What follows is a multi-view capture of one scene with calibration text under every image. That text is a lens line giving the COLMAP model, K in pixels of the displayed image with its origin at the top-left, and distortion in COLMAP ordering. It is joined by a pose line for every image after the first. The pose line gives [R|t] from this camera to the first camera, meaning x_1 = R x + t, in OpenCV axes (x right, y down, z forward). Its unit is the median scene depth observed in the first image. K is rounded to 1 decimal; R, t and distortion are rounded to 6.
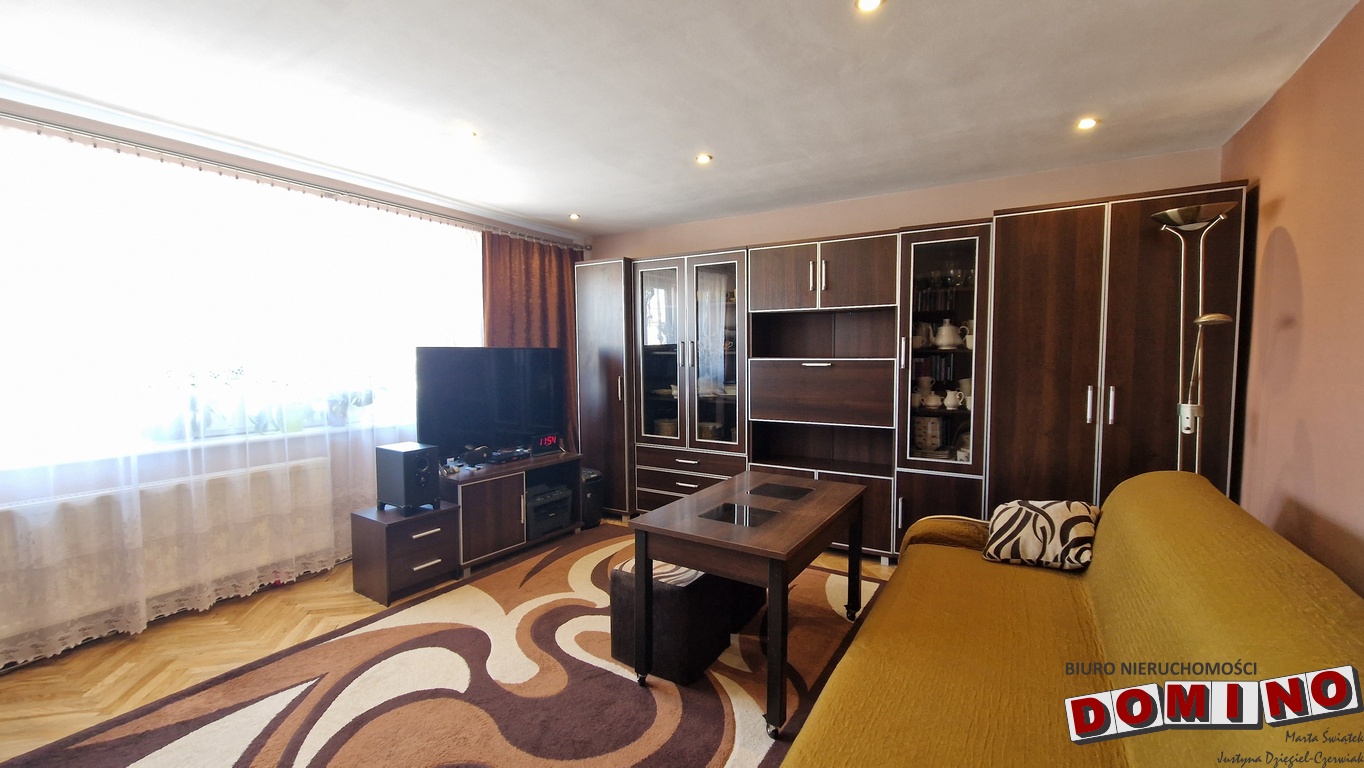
lens RADIAL K [[553.2, 0, 674.7], [0, 553.2, 387.6], [0, 0, 1]] dist [0.004723, -0.005651]
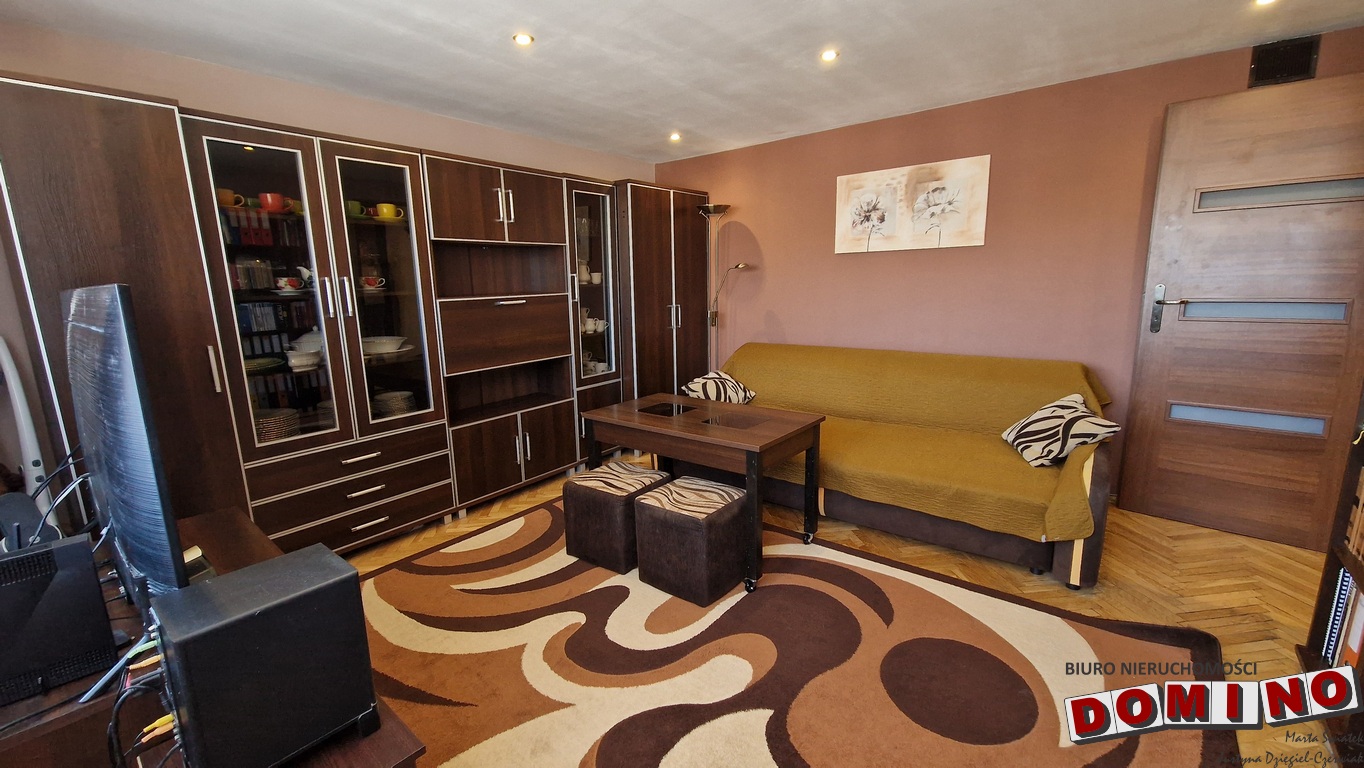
lens RADIAL K [[553.2, 0, 673.5], [0, 553.2, 390.7], [0, 0, 1]] dist [0.004723, -0.005651]
pose [[0.123370, -0.195516, 0.972910, -0.677256], [0.089474, 0.978598, 0.185313, -0.045409], [-0.988319, 0.064188, 0.138223, 0.616480]]
